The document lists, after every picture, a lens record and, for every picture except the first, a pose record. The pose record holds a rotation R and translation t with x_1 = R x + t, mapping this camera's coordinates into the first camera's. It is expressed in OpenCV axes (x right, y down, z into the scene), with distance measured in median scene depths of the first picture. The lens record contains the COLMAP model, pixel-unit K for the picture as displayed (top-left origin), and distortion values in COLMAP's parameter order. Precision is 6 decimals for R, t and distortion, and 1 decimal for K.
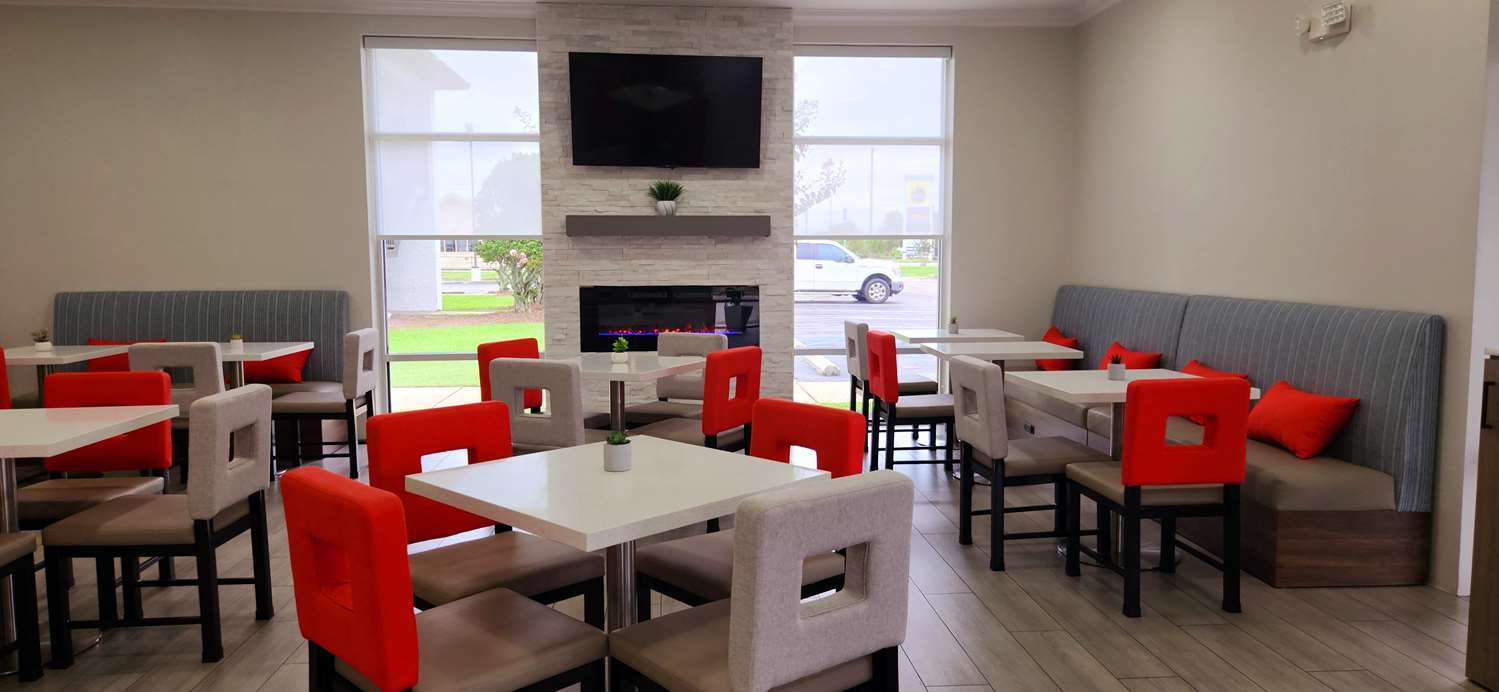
lens RADIAL K [[920.8, 0, 749.7], [0, 920.8, 330.2], [0, 0, 1]] dist [0.022596, 0.000596]
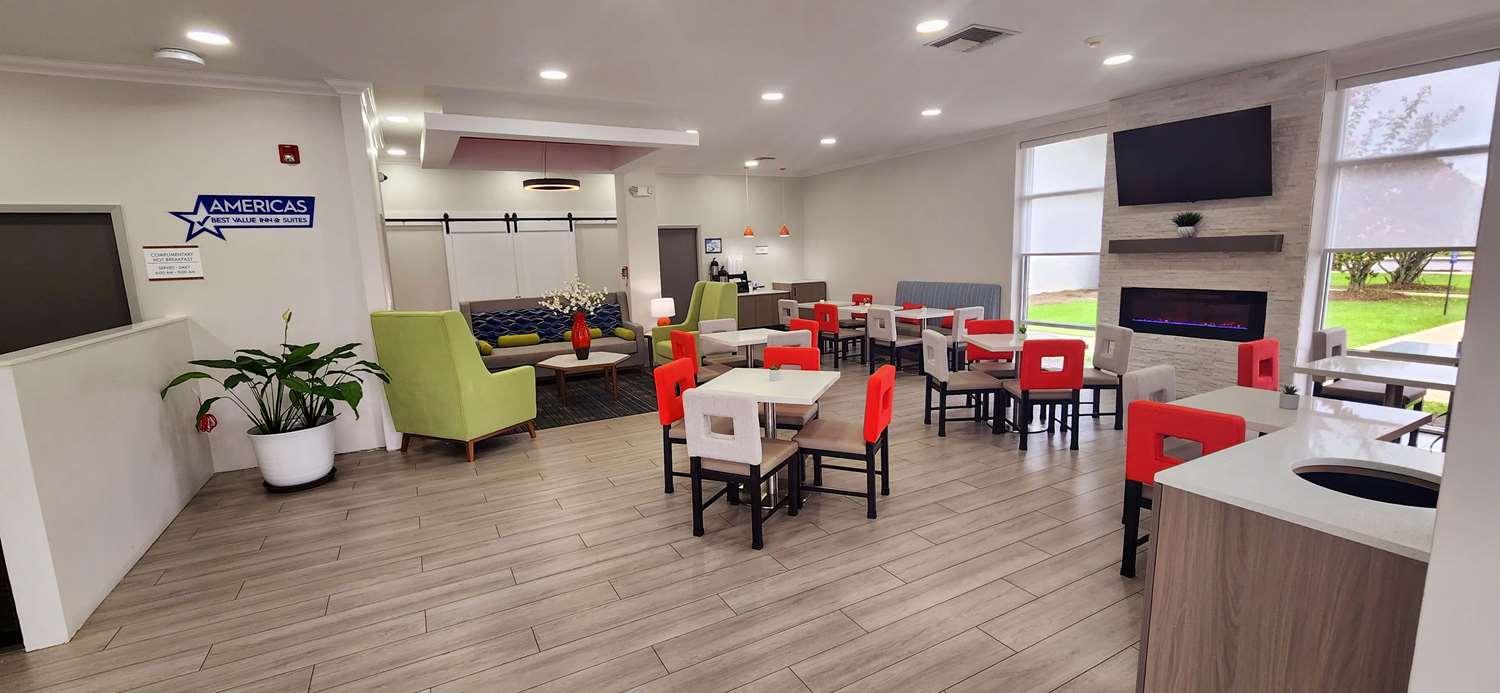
lens RADIAL K [[609.2, 0, 744.9], [0, 609.2, 348.3], [0, 0, 1]] dist [-0.001626, 0.000573]
pose [[0.407631, 0.127870, -0.904149, 0.473985], [-0.070608, 0.991596, 0.108404, -0.013217], [0.910413, 0.019651, 0.413234, 0.038088]]
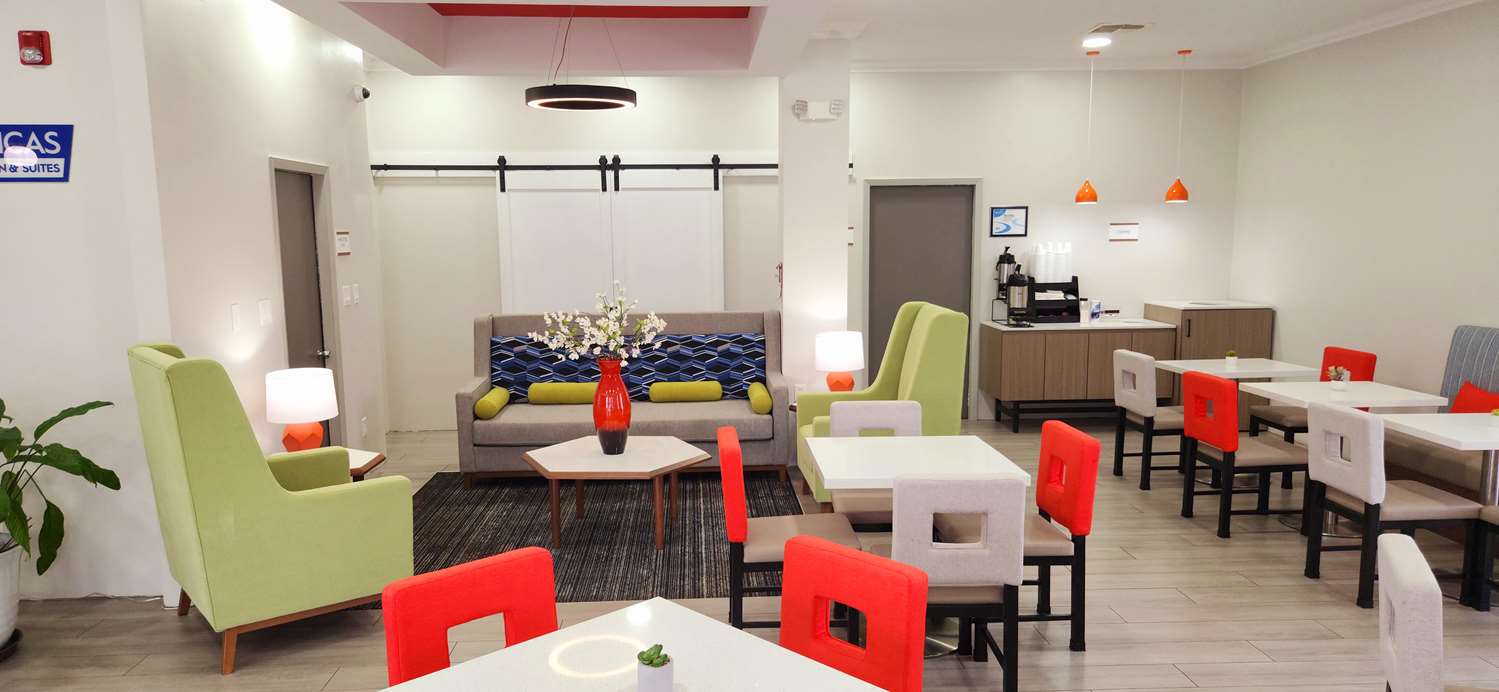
lens RADIAL K [[996.9, 0, 746.6], [0, 996.9, 358.6], [0, 0, 1]] dist [0.041039, -0.027897]
pose [[-0.026836, 0.127806, -0.991436, 0.232171], [-0.105145, 0.985931, 0.129942, -0.060720], [0.994095, 0.107732, -0.013020, 0.332942]]
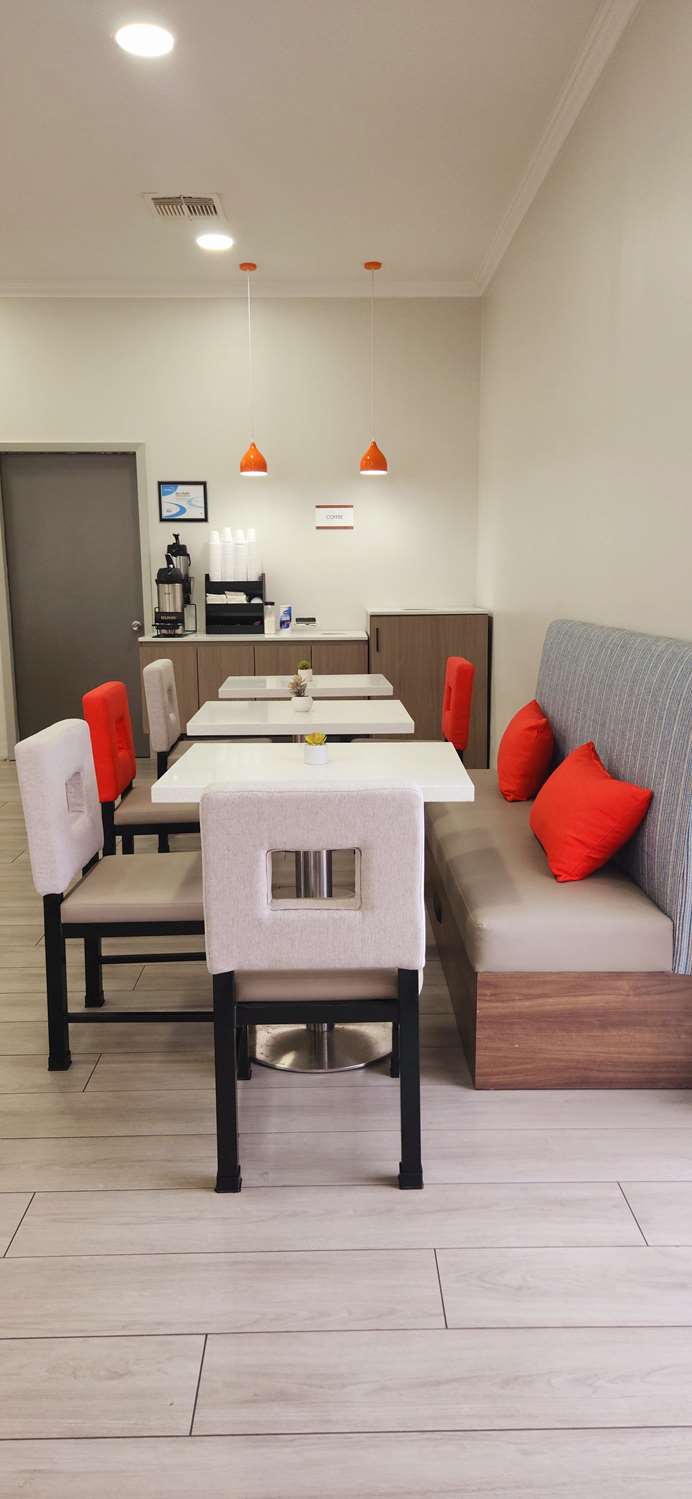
lens RADIAL K [[996.9, 0, 349.3], [0, 996.9, 759.5], [0, 0, 1]] dist [0.041039, -0.027897]
pose [[-0.059778, 0.181803, -0.981516, -0.065627], [-0.108939, 0.976214, 0.187455, -0.057154], [0.992249, 0.118131, -0.038550, 0.867295]]
